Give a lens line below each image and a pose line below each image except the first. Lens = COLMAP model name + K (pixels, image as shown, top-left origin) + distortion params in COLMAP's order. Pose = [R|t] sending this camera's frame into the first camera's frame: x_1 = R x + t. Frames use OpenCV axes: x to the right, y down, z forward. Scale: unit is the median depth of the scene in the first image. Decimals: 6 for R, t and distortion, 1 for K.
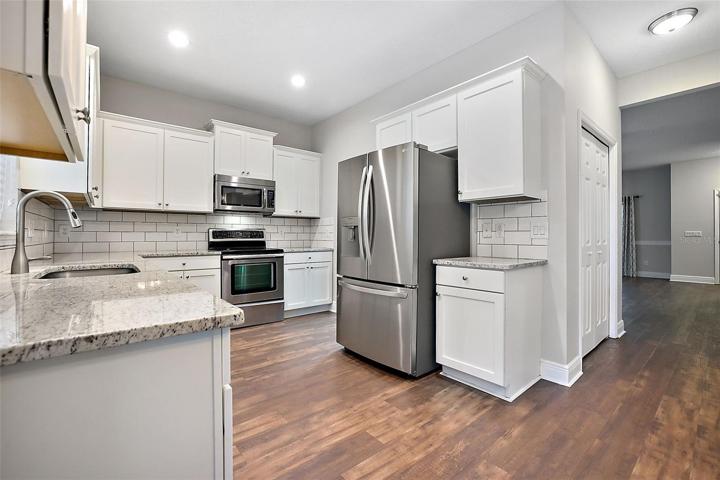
lens RADIAL K [[312.7, 0, 356.0], [0, 312.7, 239.4], [0, 0, 1]] dist [-0.032345, 0.001459]
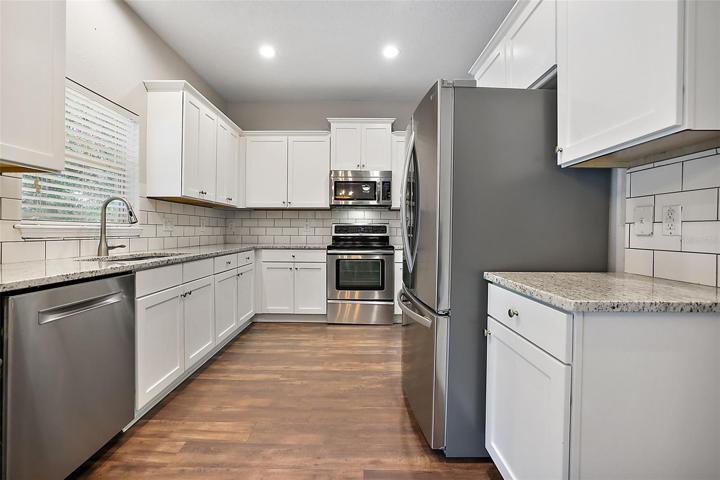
lens RADIAL K [[312.7, 0, 357.5], [0, 312.7, 236.2], [0, 0, 1]] dist [-0.032345, 0.001459]
pose [[0.768408, 0.014366, -0.639799, 0.342832], [-0.011280, 0.999897, 0.008904, -0.003637], [0.639861, 0.000376, 0.768491, 0.315087]]
